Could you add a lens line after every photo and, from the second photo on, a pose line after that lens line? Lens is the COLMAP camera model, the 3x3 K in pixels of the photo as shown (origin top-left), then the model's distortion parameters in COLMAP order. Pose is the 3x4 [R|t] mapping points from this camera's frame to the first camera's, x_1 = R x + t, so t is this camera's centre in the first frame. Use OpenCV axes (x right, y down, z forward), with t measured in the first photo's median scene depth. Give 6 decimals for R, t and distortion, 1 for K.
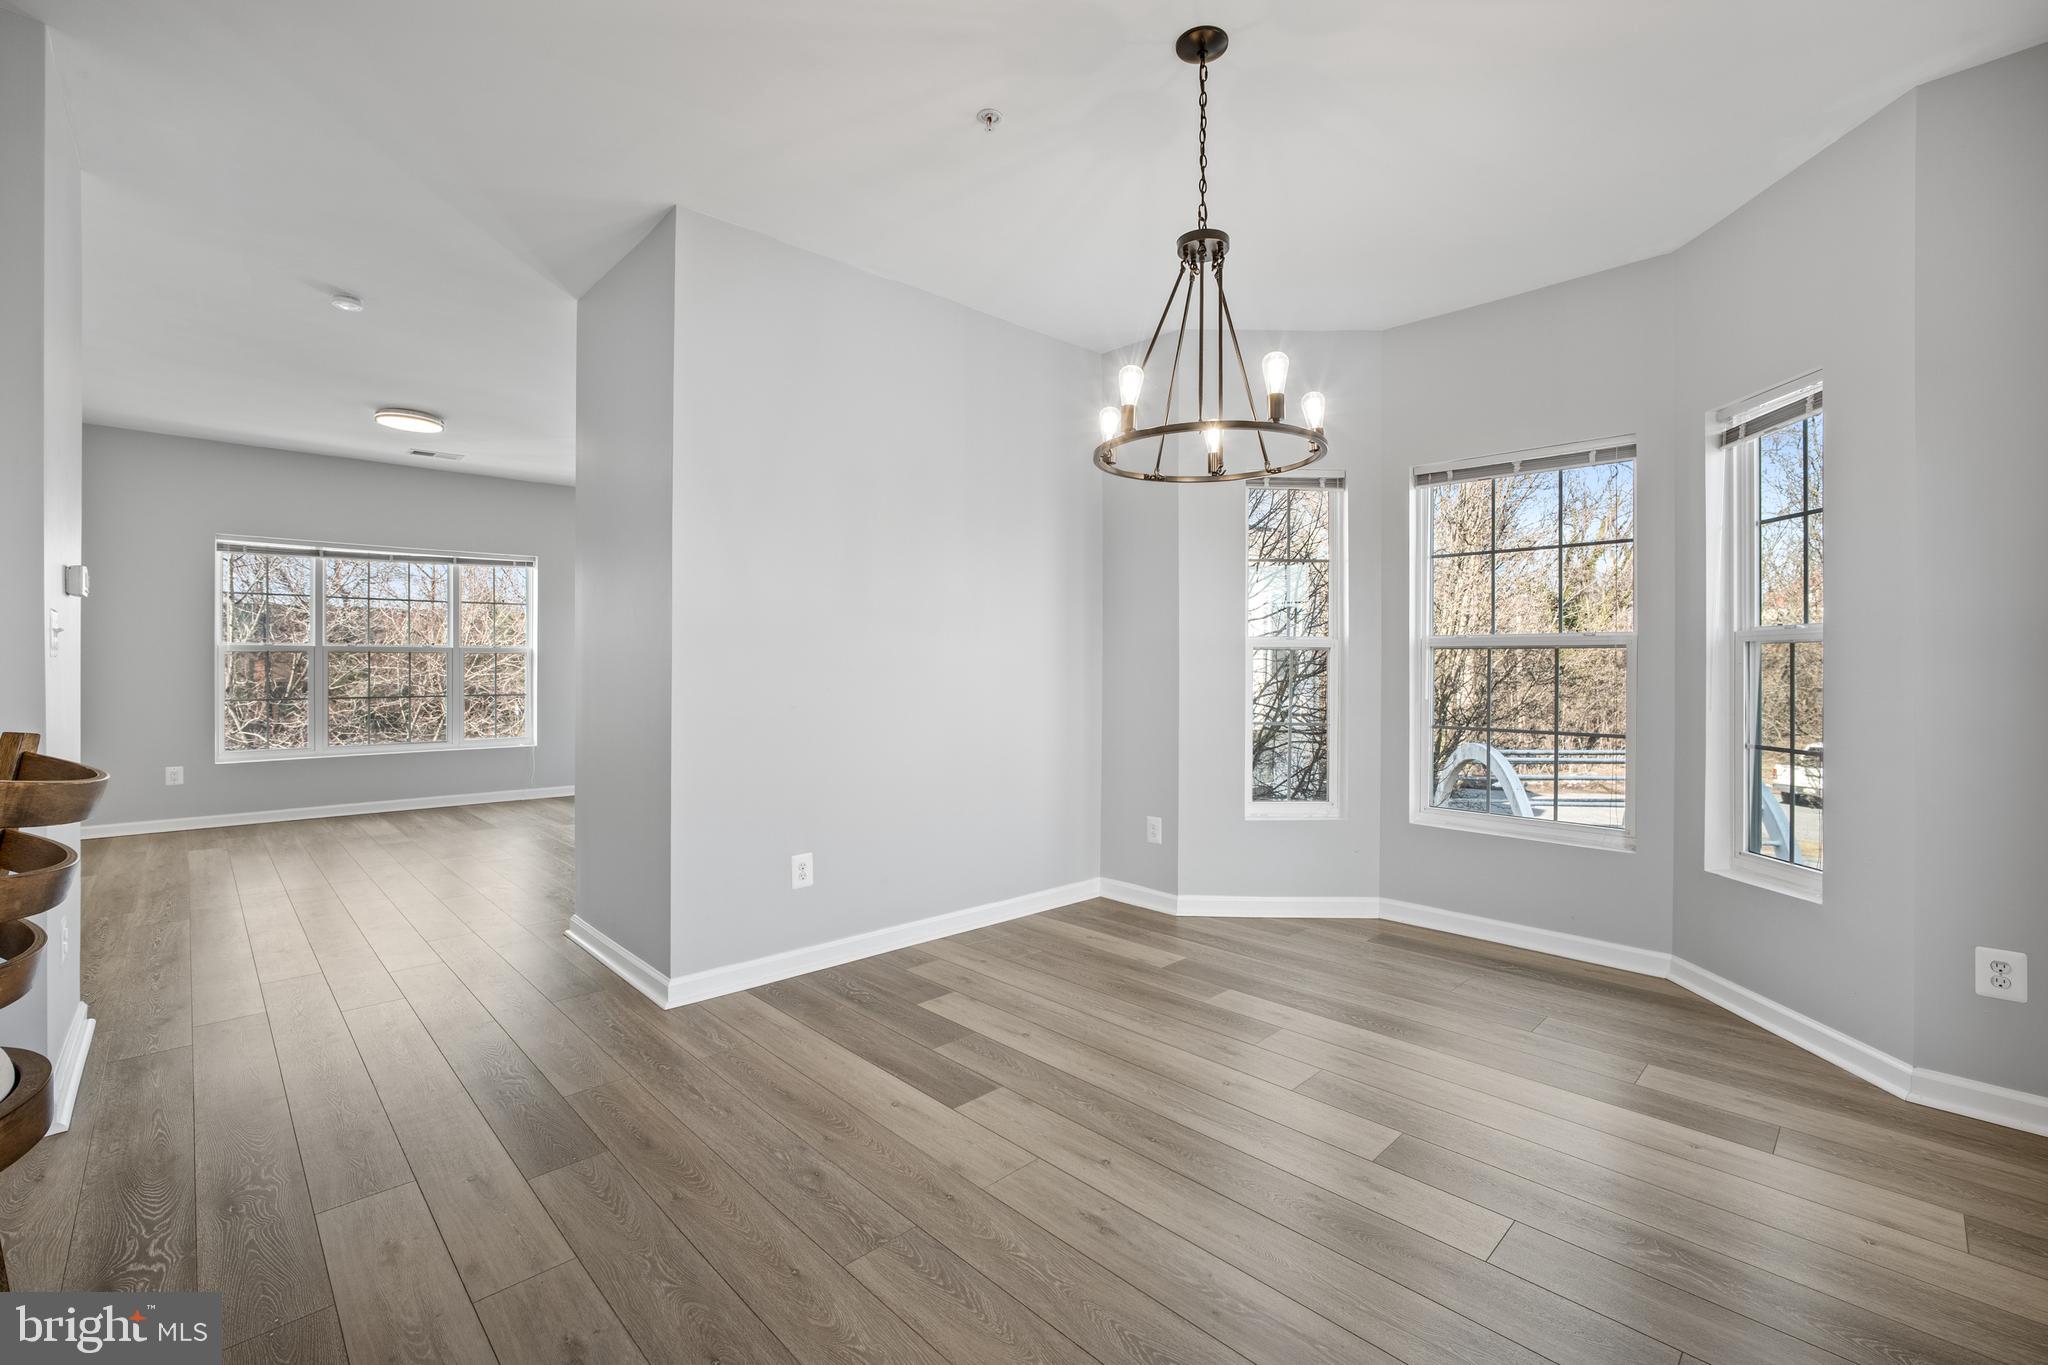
lens RADIAL K [[881.5, 0, 1032.5], [0, 881.5, 656.6], [0, 0, 1]] dist [-0.038603, 0.014933]
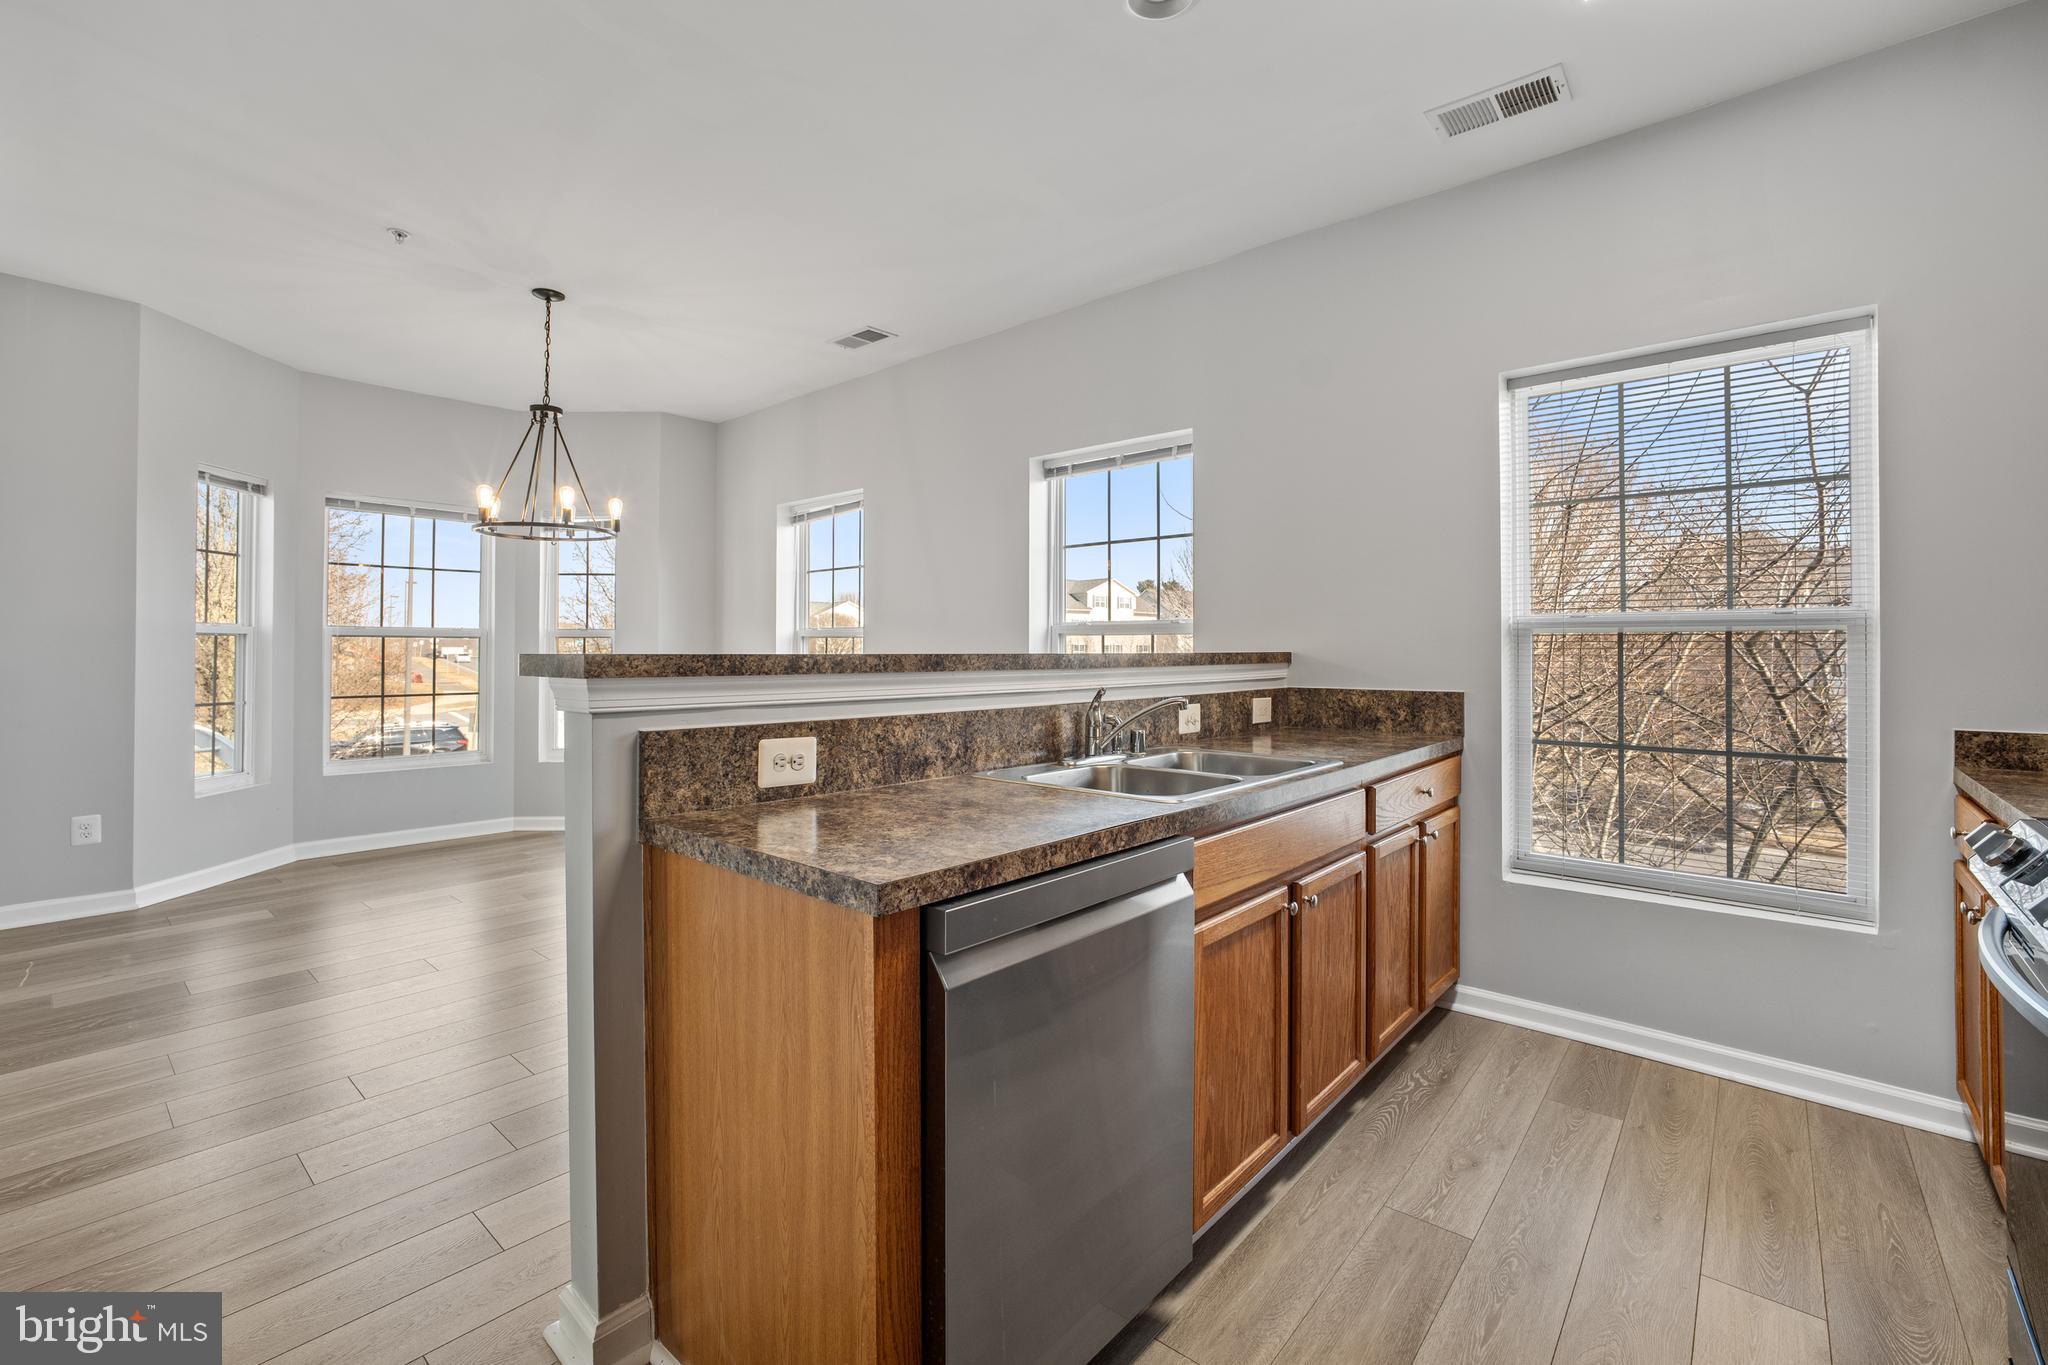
lens RADIAL K [[891.7, 0, 1021.9], [0, 891.7, 640.6], [0, 0, 1]] dist [-0.039929, 0.016056]
pose [[-0.082241, 0.007274, 0.996586, -1.524366], [-0.011324, 0.999902, -0.008233, -0.006930], [-0.996548, -0.011962, -0.082151, 0.190303]]
